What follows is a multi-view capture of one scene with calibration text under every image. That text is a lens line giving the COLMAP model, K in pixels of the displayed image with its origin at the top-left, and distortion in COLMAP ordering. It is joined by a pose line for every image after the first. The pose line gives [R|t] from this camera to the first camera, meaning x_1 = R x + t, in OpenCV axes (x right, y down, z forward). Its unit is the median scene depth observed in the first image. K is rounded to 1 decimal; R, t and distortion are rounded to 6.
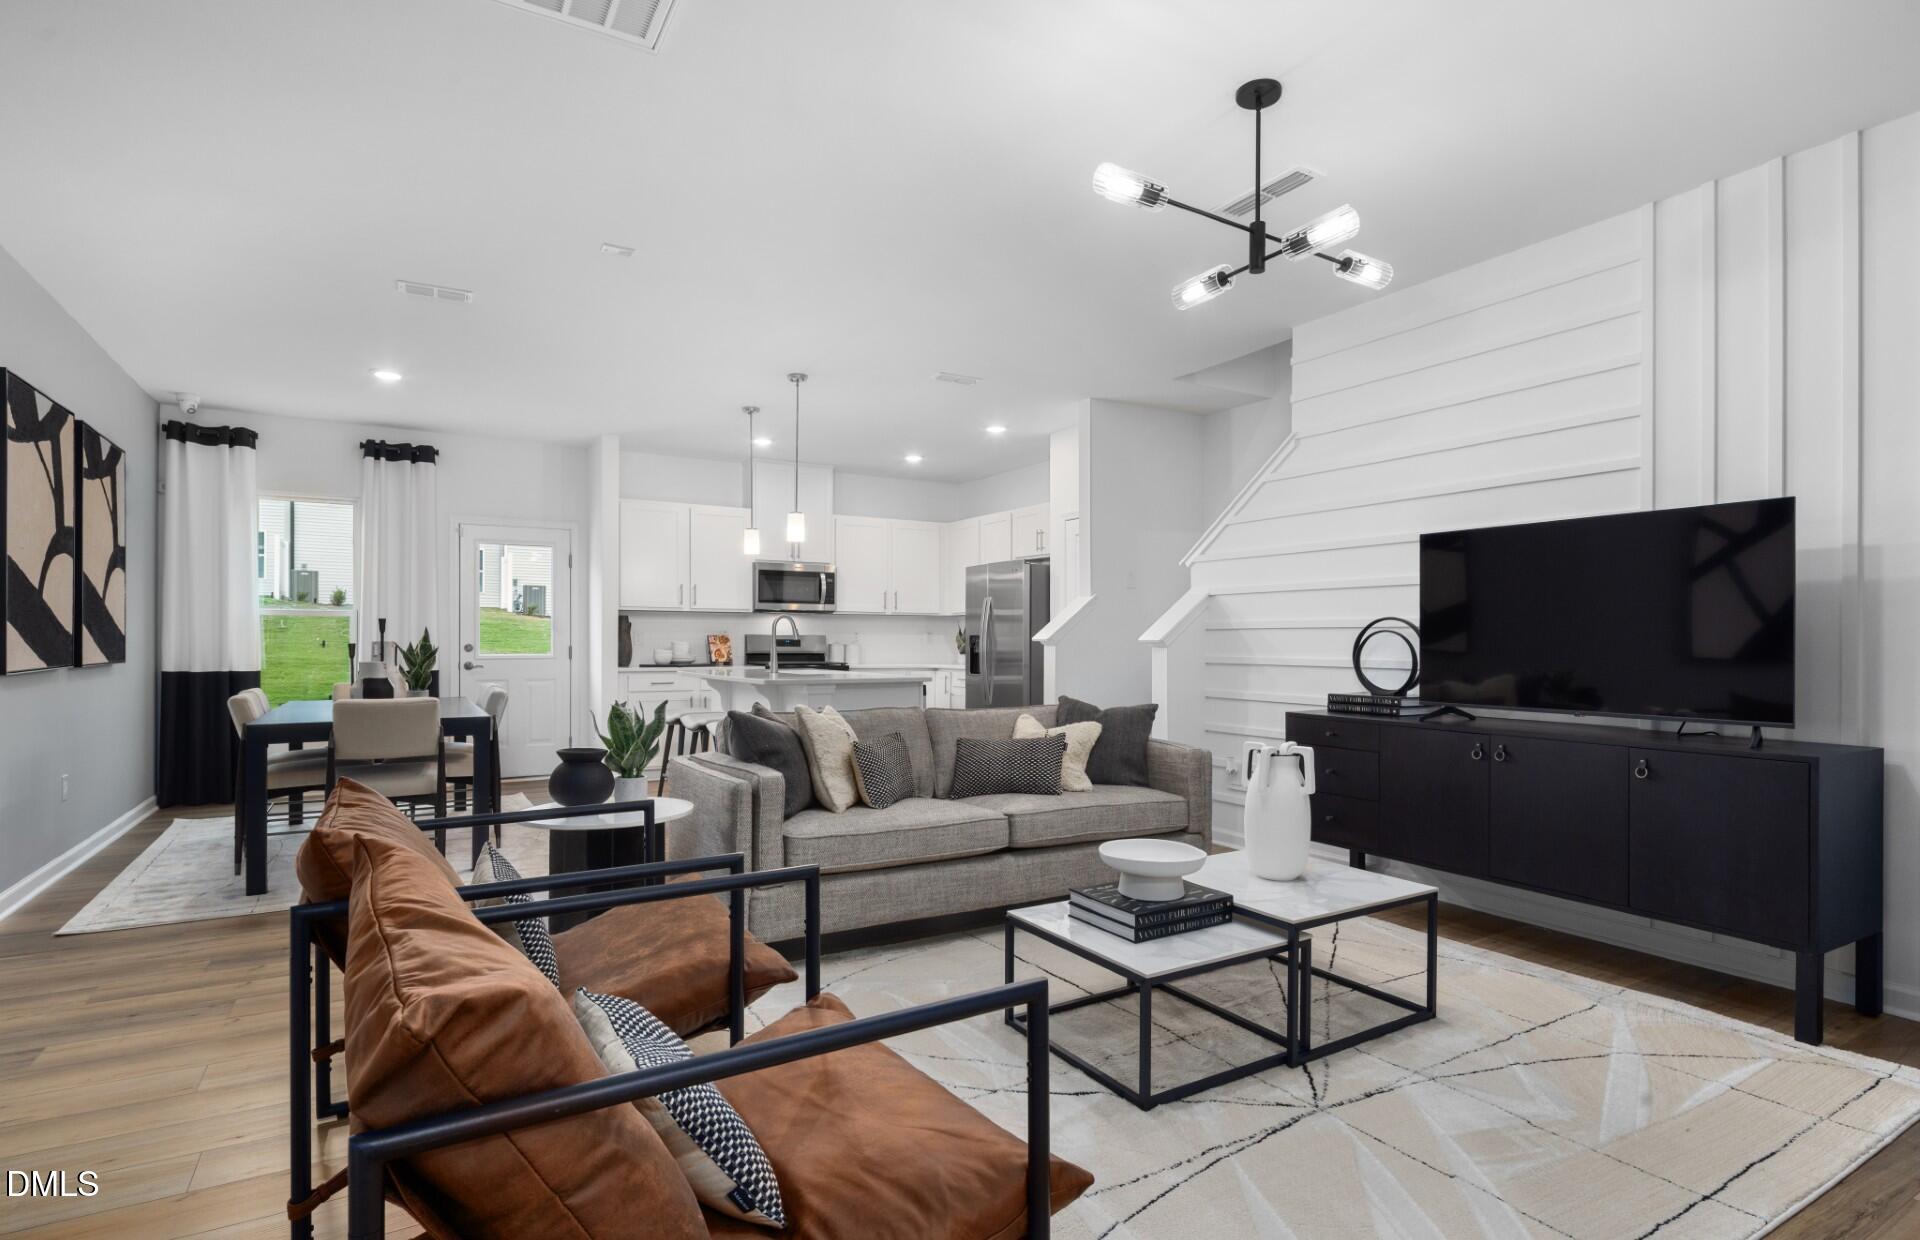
lens RADIAL K [[943.3, 0, 961.3], [0, 943.3, 589.8], [0, 0, 1]] dist [-0.002095, -0.000318]
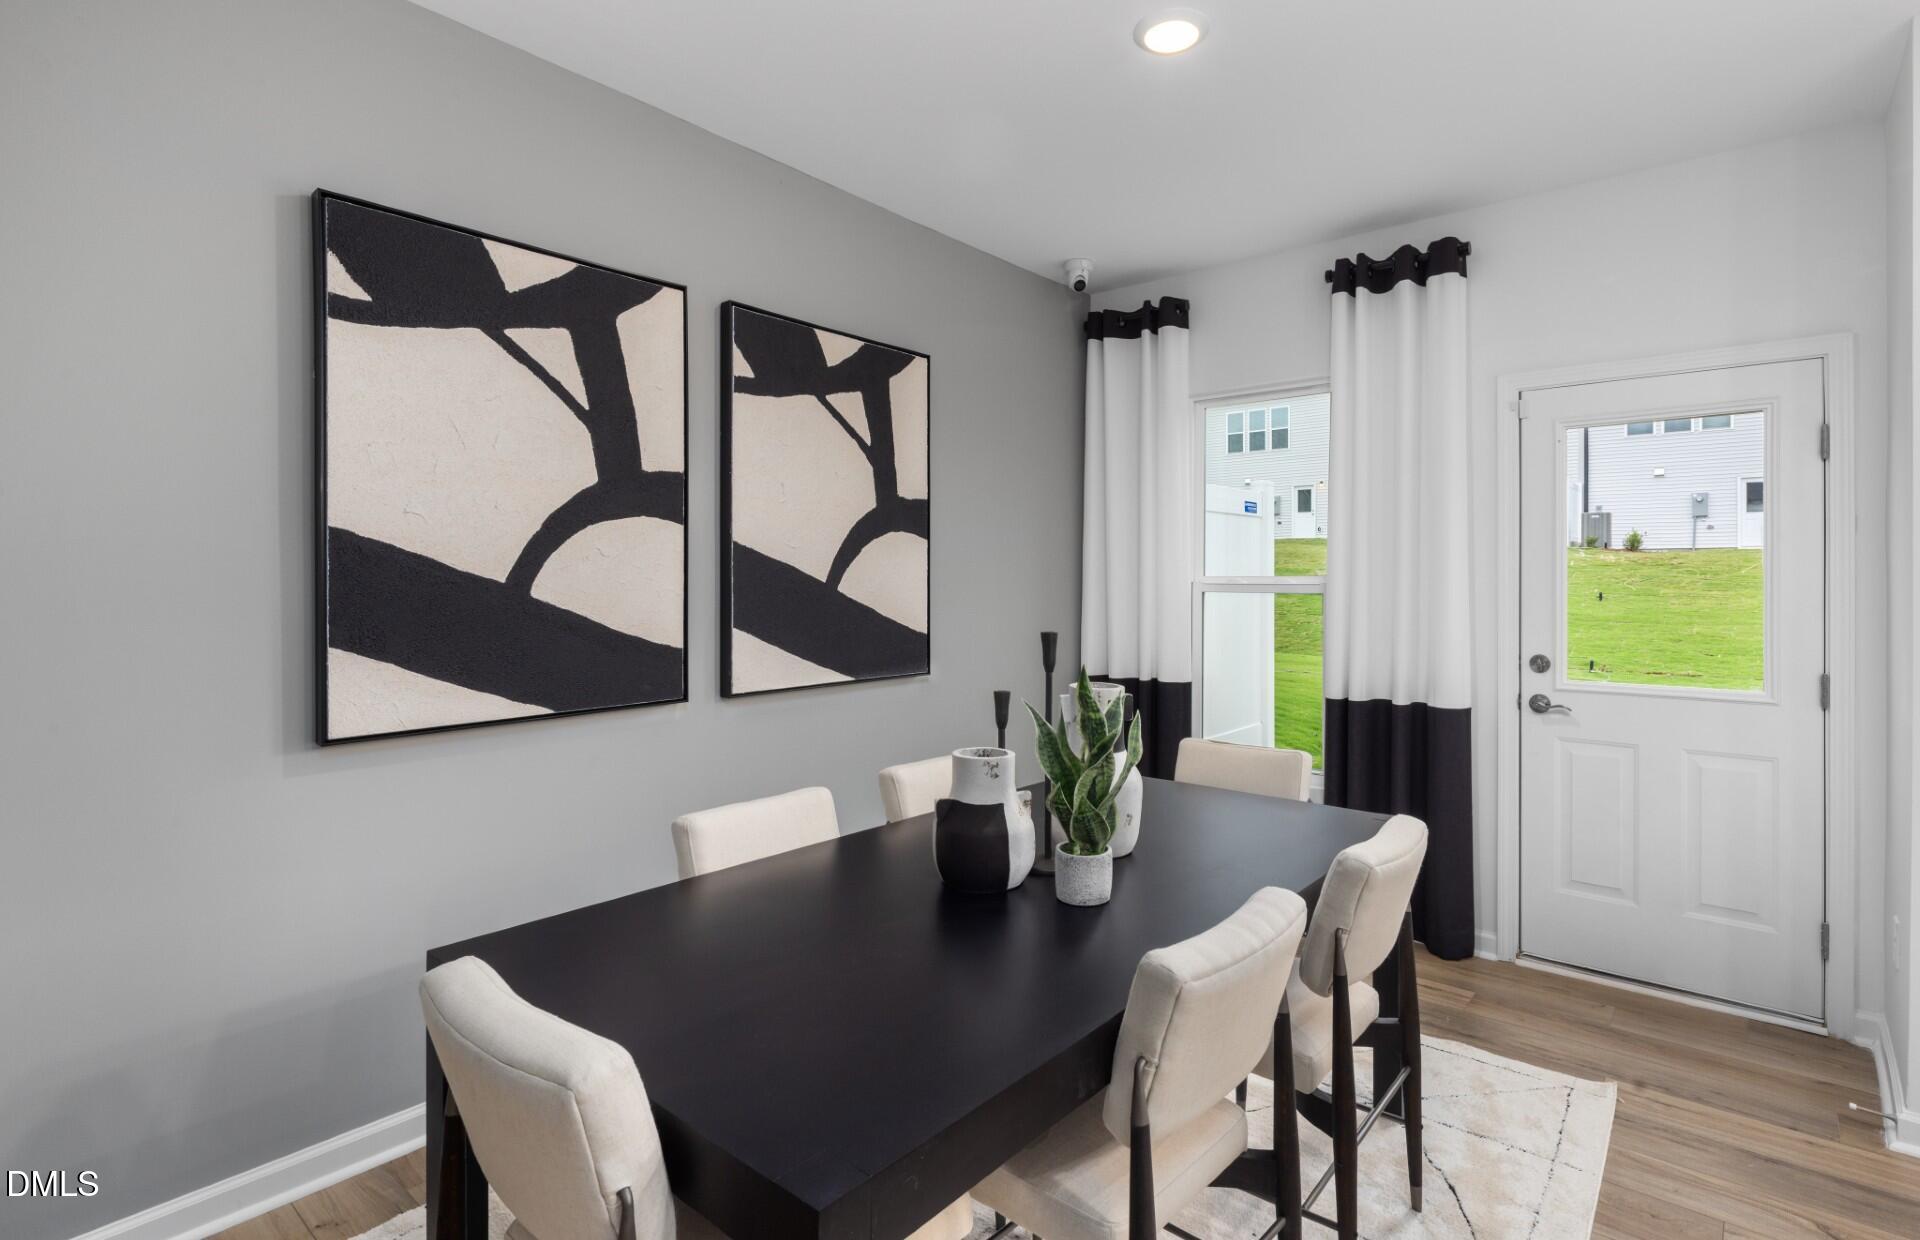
lens RADIAL K [[943.3, 0, 961.3], [0, 943.3, 589.8], [0, 0, 1]] dist [-0.002095, -0.000318]
pose [[0.328050, 0.008315, -0.944624, -0.193975], [0.048537, 0.998492, 0.025645, 0.001619], [0.943412, -0.054262, 0.327152, 0.611085]]
